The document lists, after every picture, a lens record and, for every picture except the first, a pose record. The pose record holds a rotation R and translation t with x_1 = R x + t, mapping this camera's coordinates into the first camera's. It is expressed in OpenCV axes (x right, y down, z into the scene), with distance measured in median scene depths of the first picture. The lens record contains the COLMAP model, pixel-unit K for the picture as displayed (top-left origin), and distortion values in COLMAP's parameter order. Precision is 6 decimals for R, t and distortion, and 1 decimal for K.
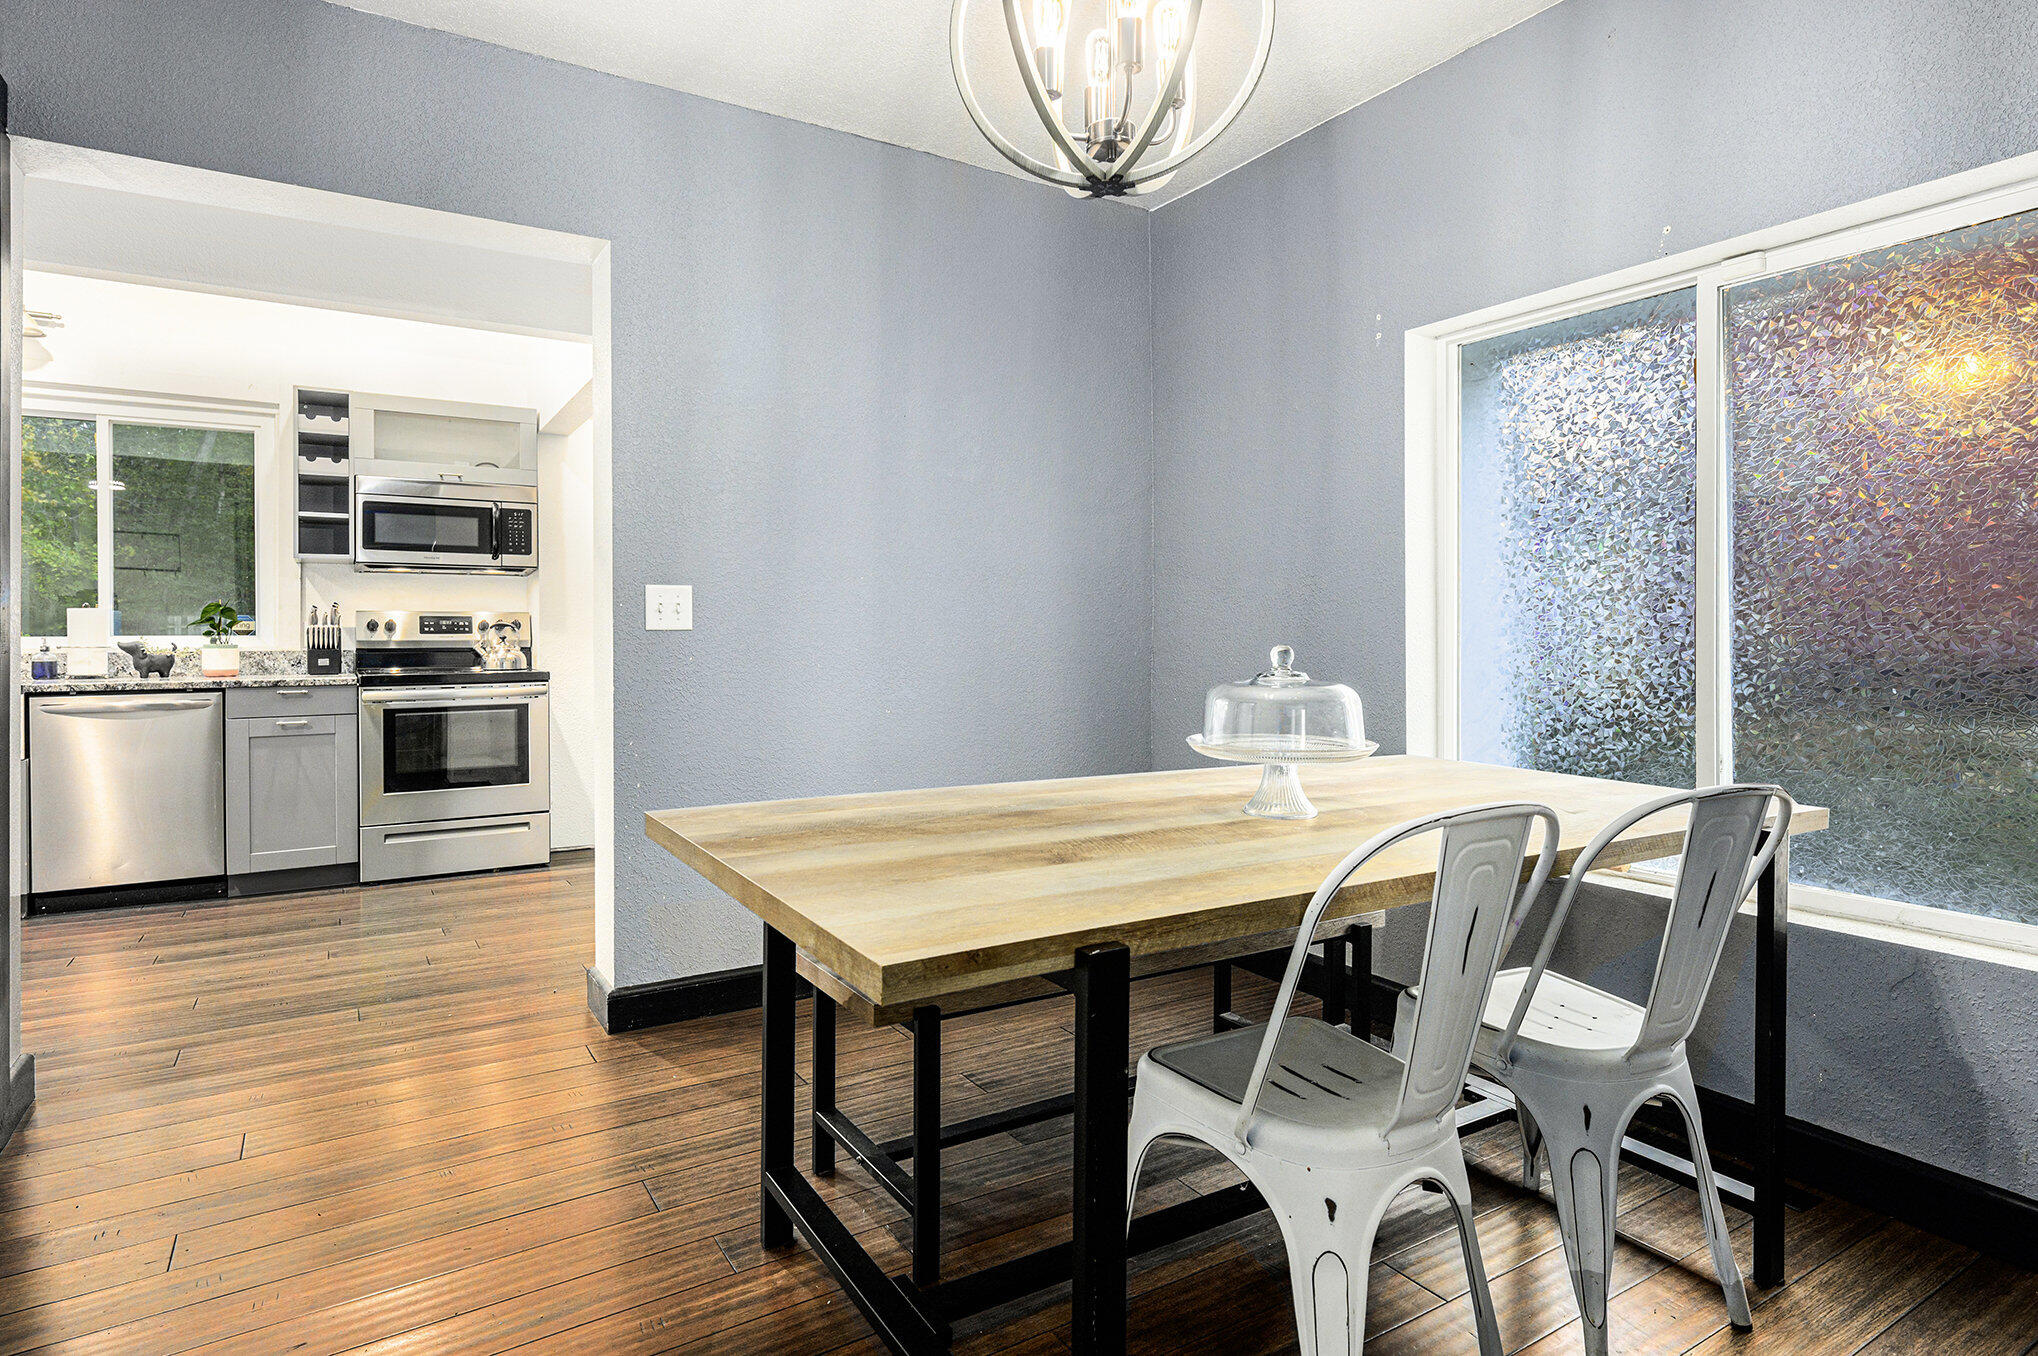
lens RADIAL K [[1074.8, 0, 1015.8], [0, 1074.8, 629.3], [0, 0, 1]] dist [-0.001366, -0.000960]
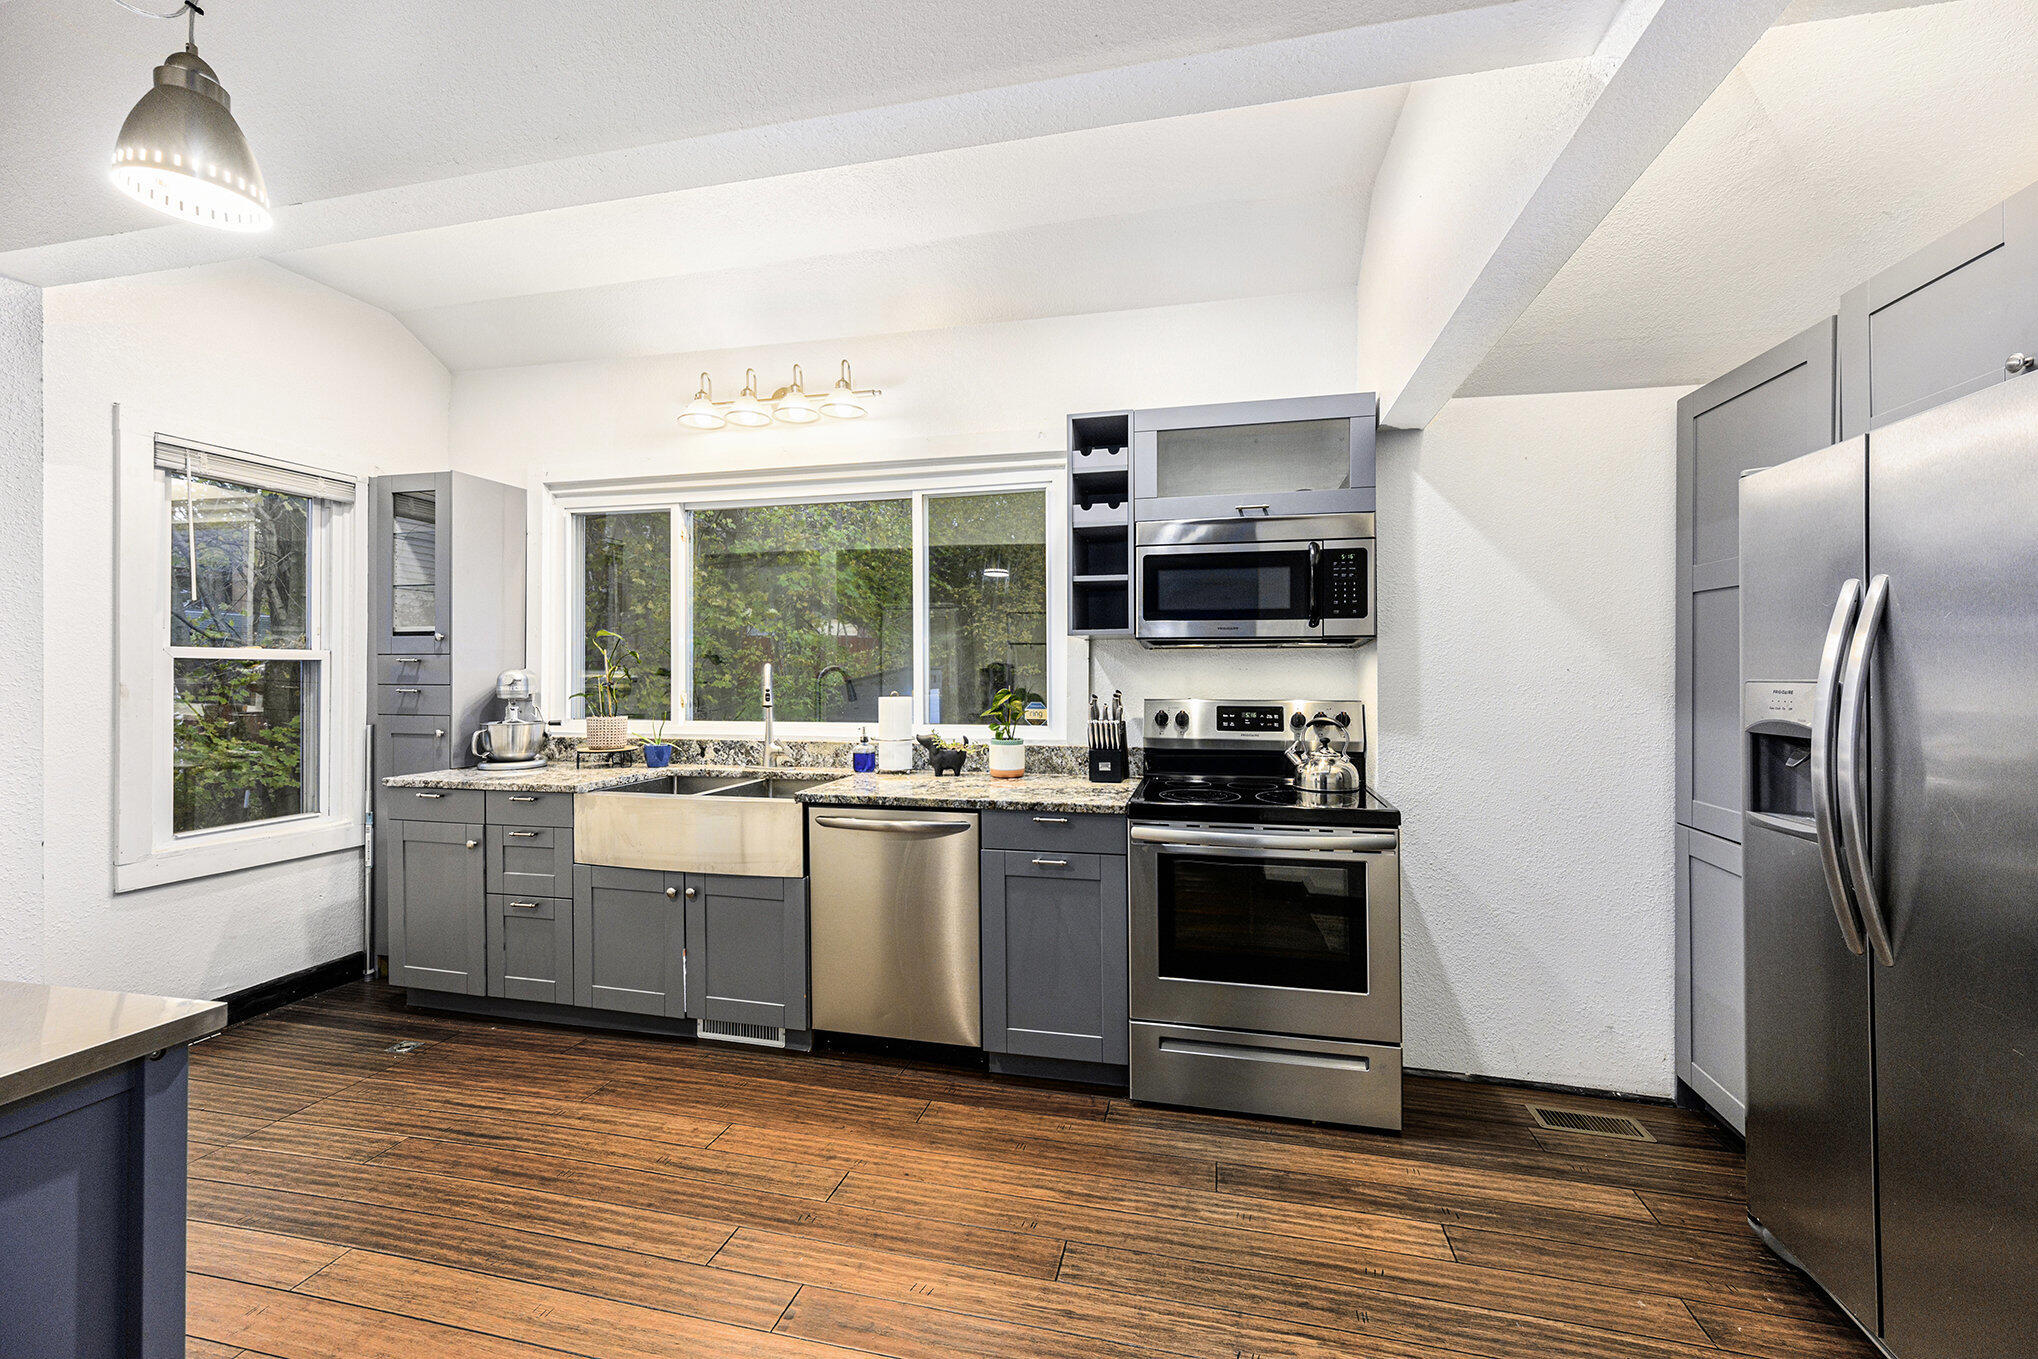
lens RADIAL K [[818.3, 0, 1028.9], [0, 818.3, 664.6], [0, 0, 1]] dist [0.000890, 0.000072]
pose [[0.702269, -0.001537, -0.711910, -0.255246], [0.001866, 0.999998, -0.000318, -0.043164], [0.711910, -0.001105, 0.702270, 0.534843]]
